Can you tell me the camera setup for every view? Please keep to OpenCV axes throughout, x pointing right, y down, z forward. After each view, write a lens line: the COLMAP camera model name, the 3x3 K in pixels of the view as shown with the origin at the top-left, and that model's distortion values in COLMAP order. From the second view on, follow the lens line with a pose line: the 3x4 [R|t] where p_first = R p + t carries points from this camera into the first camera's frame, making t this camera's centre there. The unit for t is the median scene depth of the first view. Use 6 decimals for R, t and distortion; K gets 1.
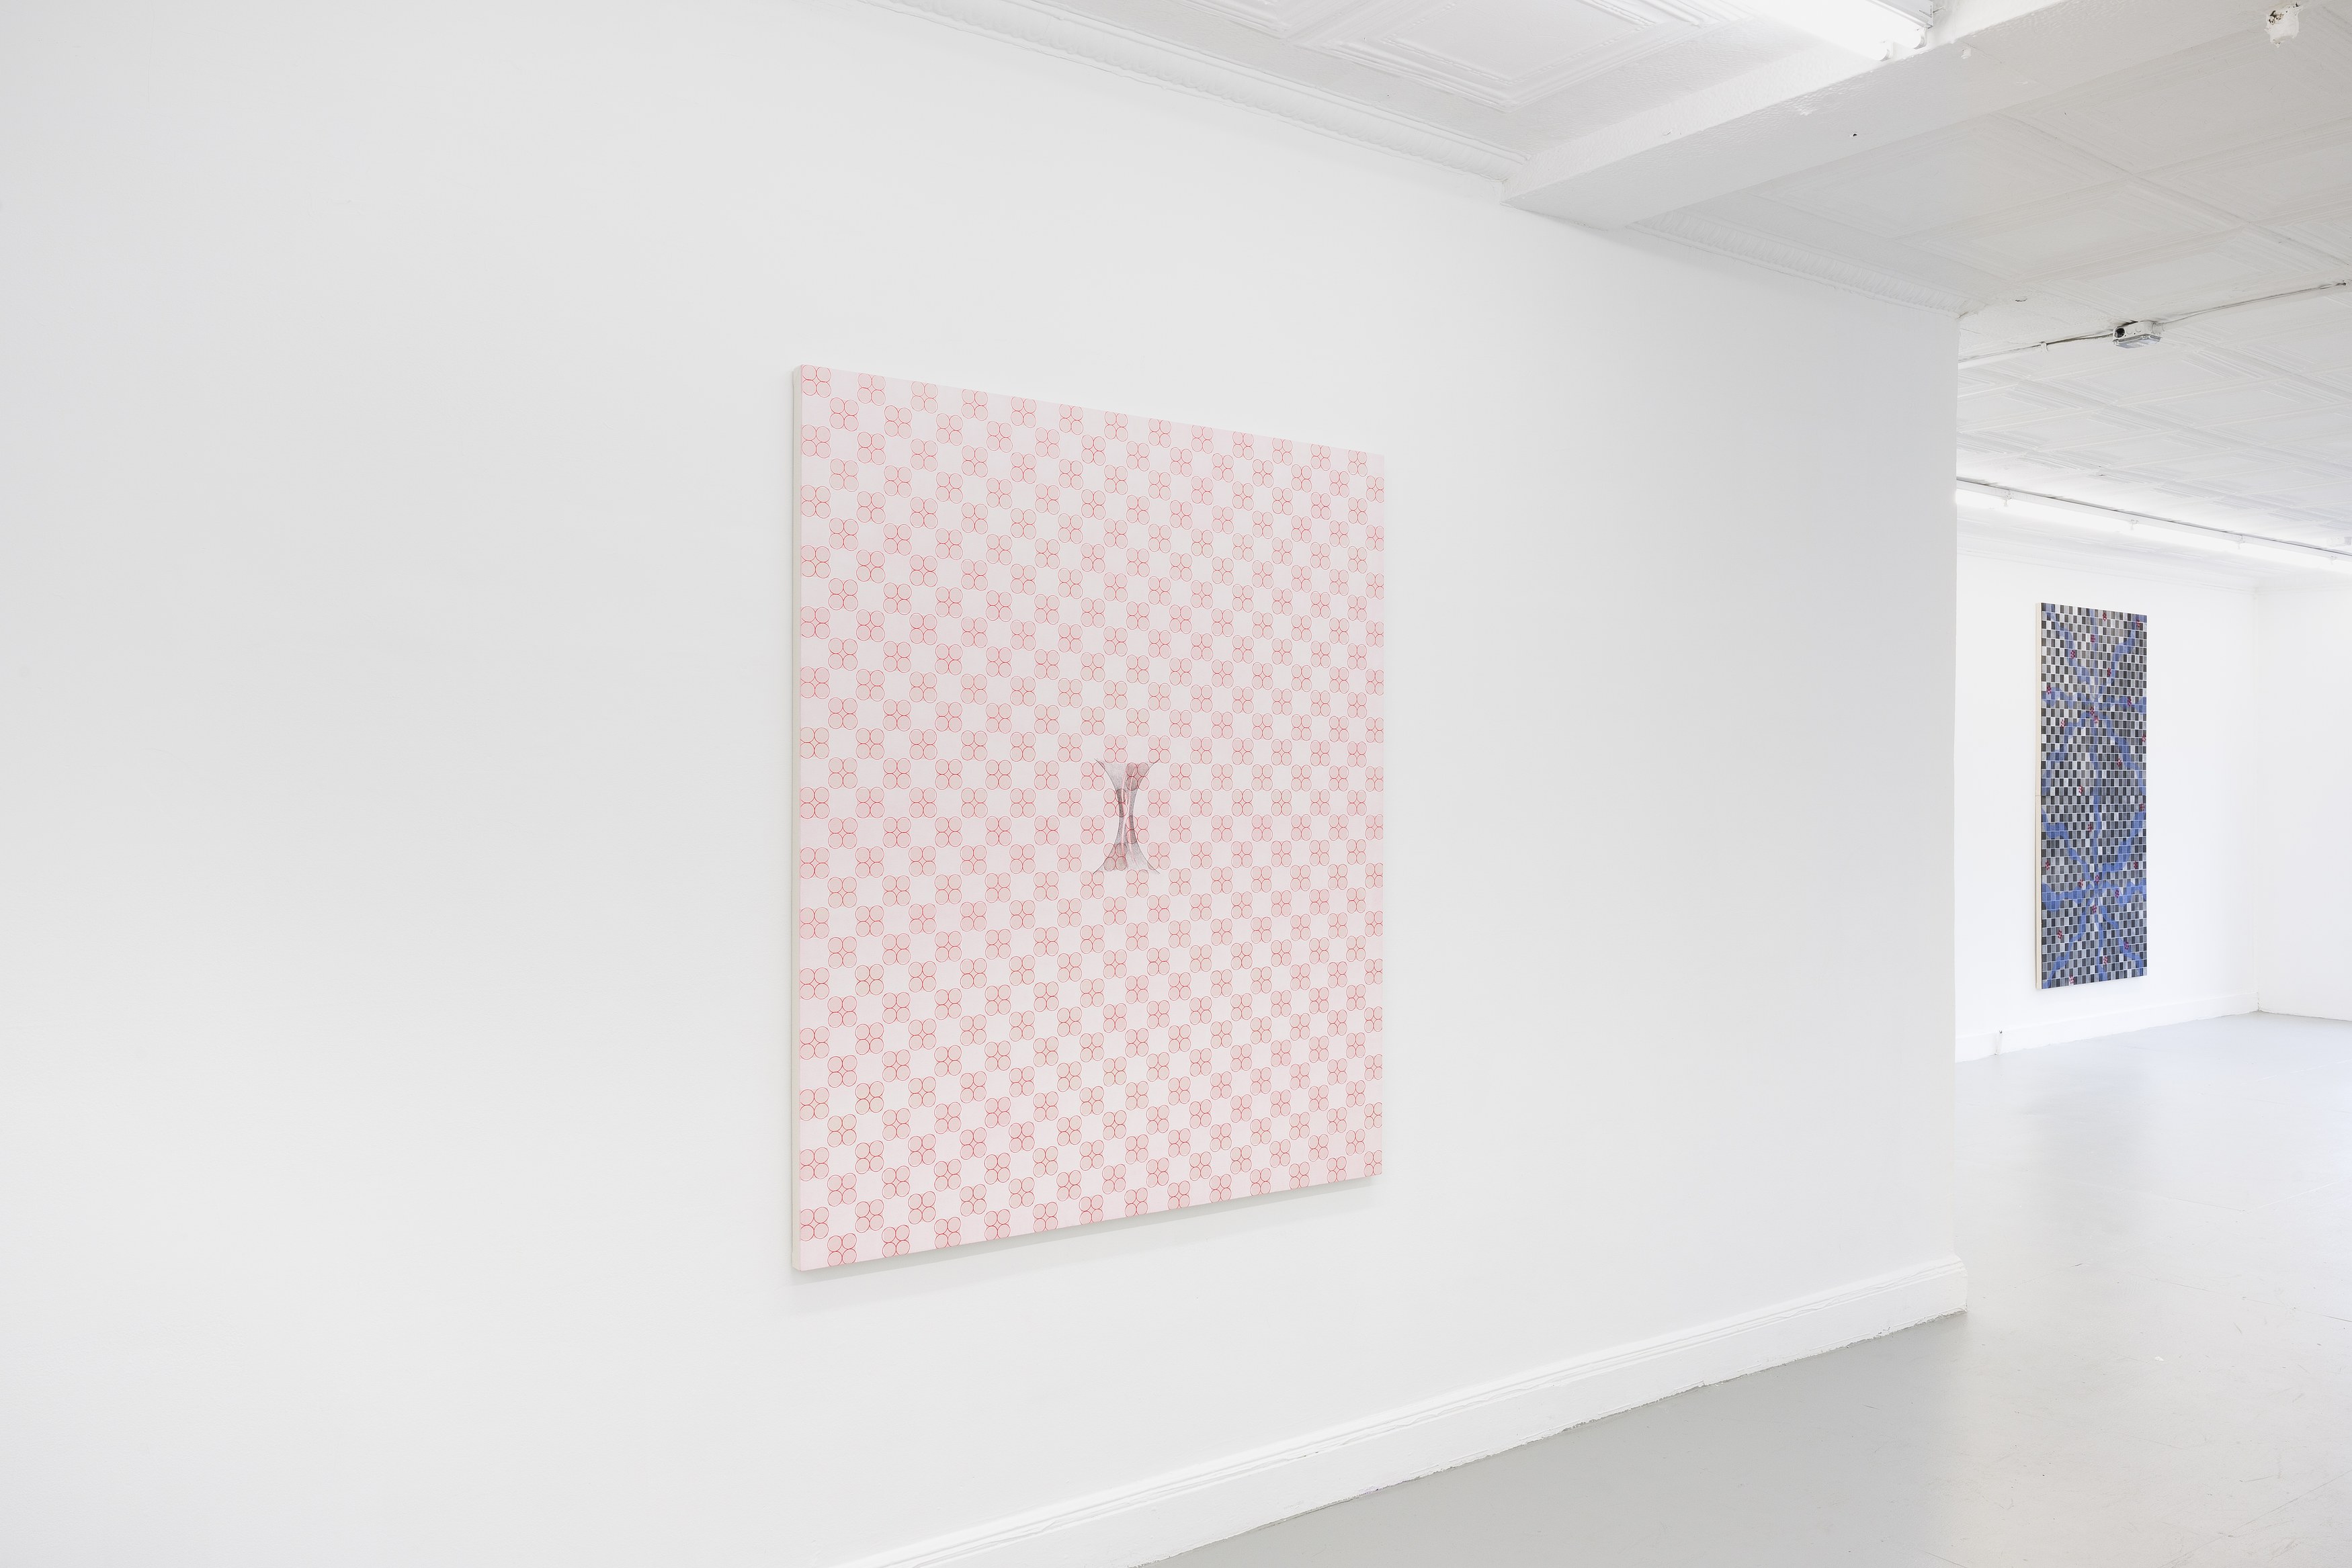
lens RADIAL K [[1902.2, 0, 1190.6], [0, 1902.2, 781.5], [0, 0, 1]] dist [0.028286, 0.005157]
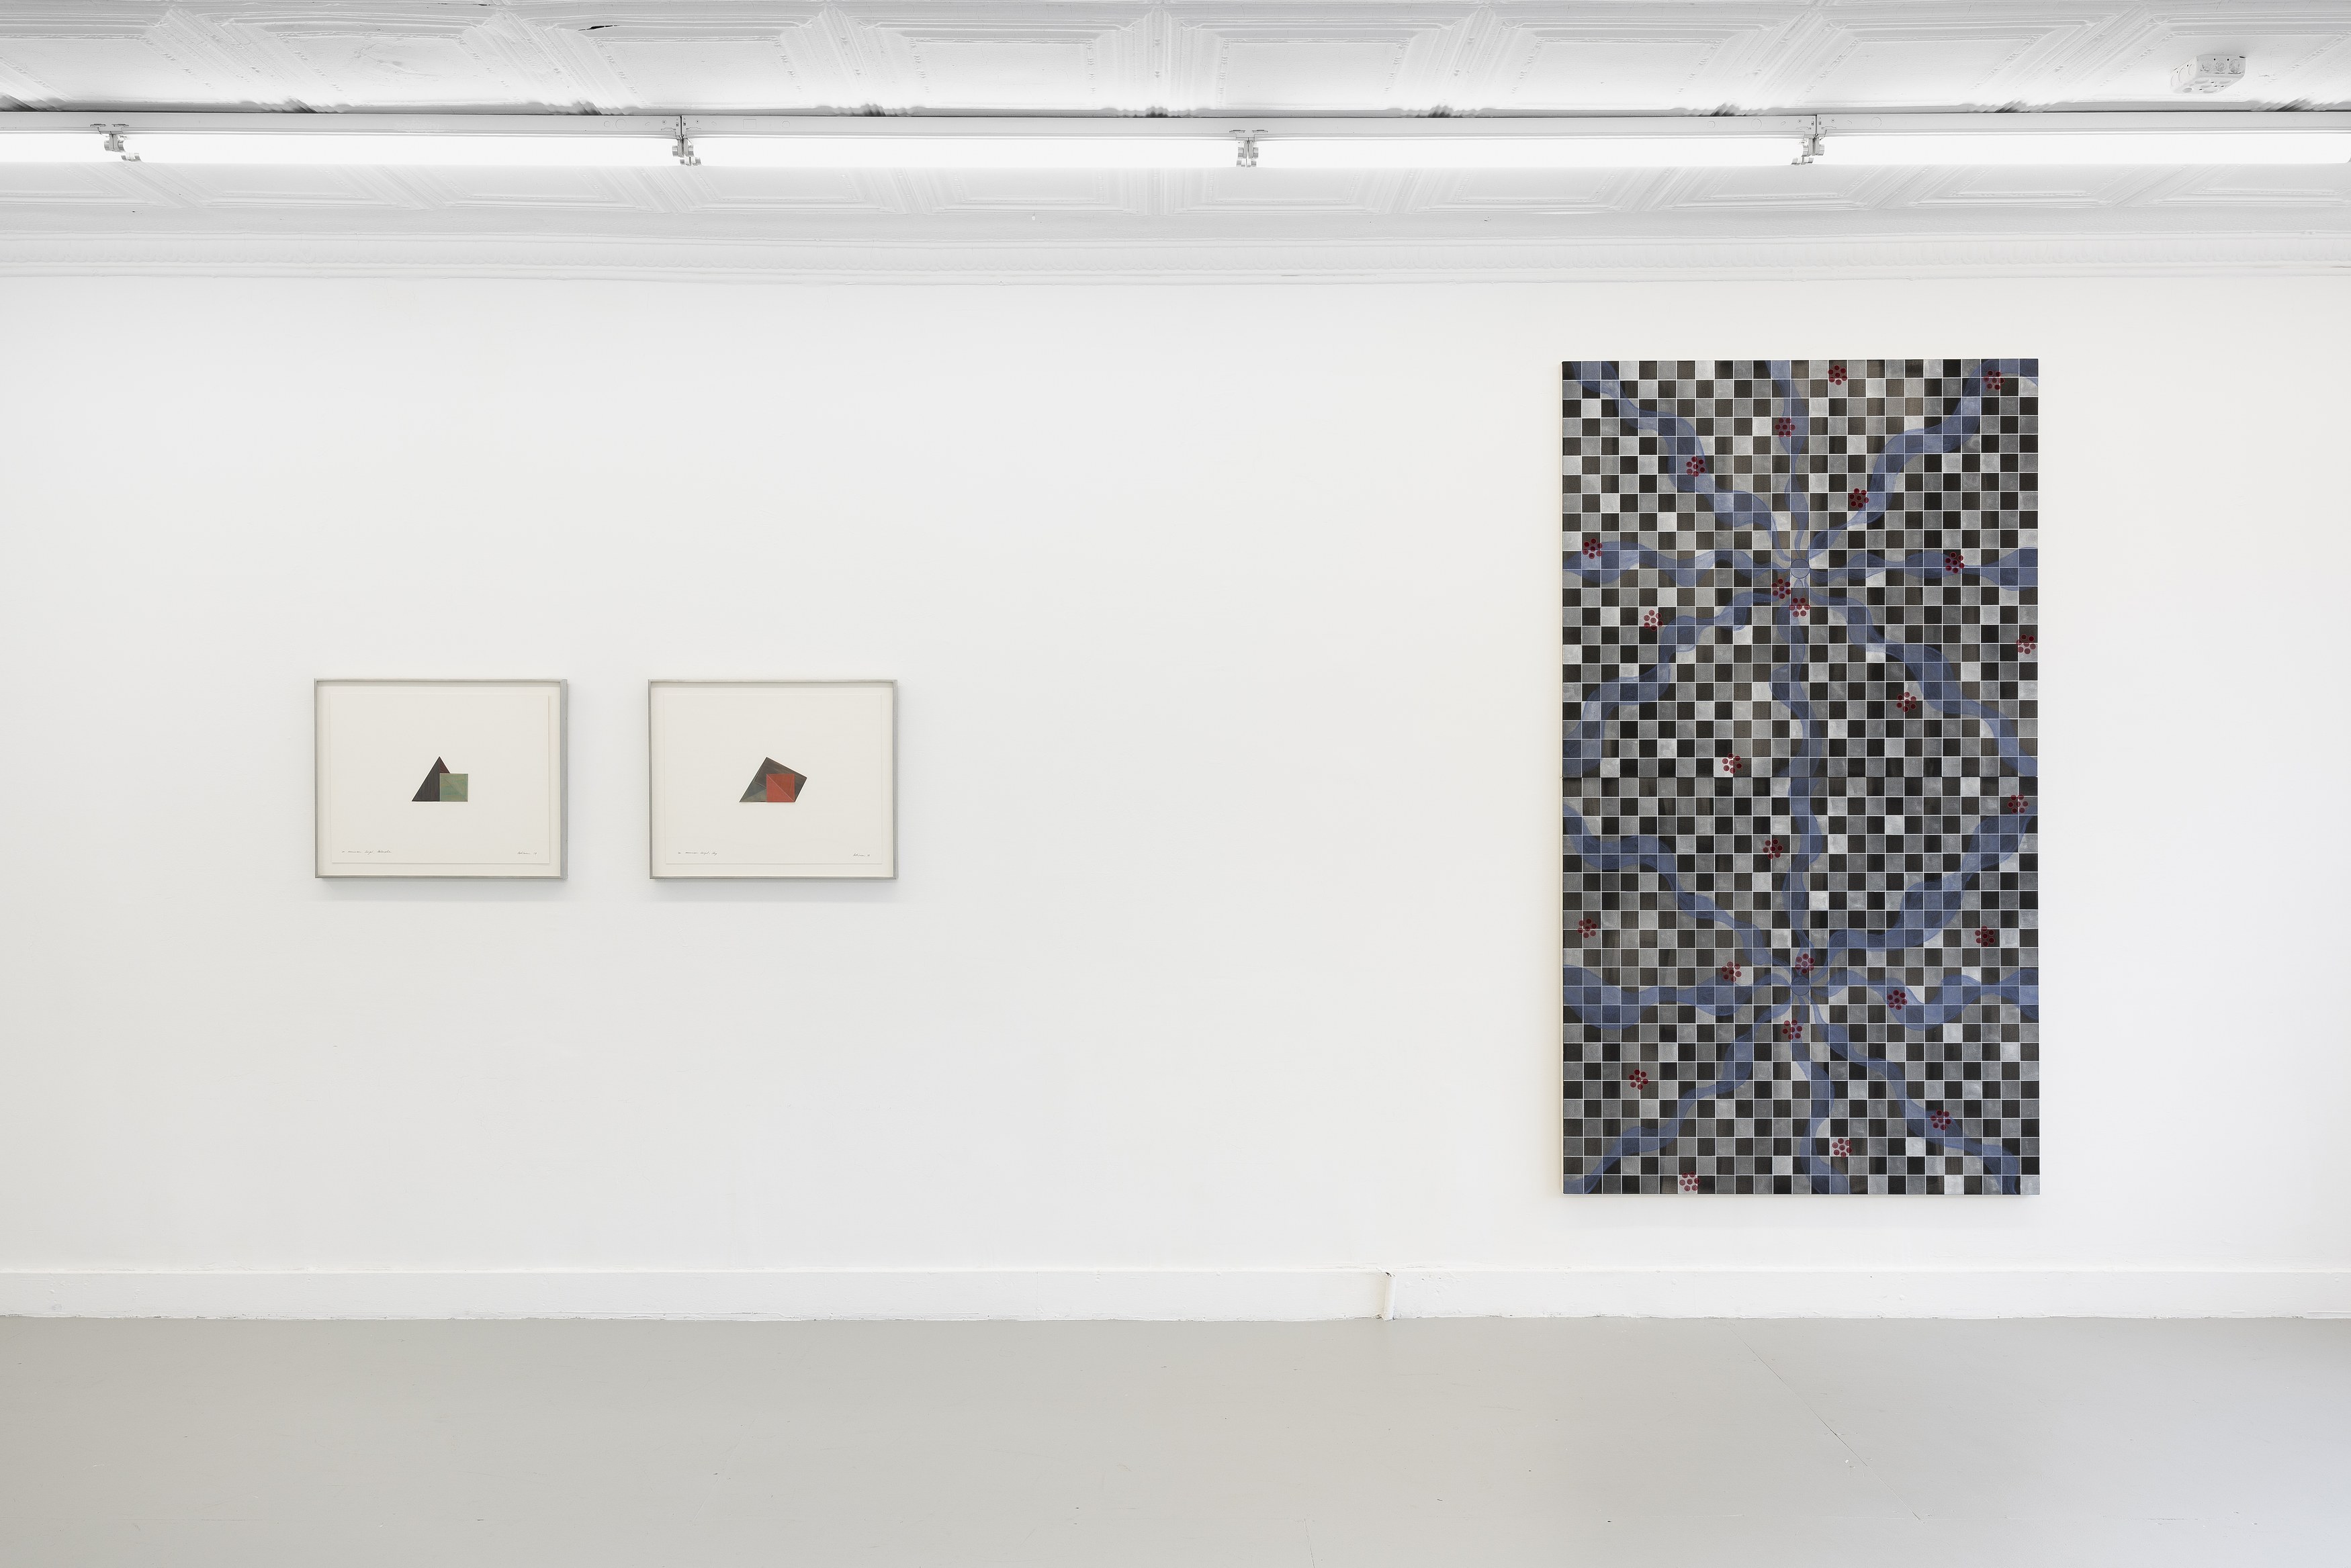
lens RADIAL K [[1901.4, 0, 1182.7], [0, 1901.4, 787.0], [0, 0, 1]] dist [0.028286, 0.005157]
pose [[0.784813, -0.000366, -0.619733, 0.653873], [0.004280, 0.999979, 0.004830, 0.007079], [0.619718, -0.006443, 0.784798, 0.576202]]
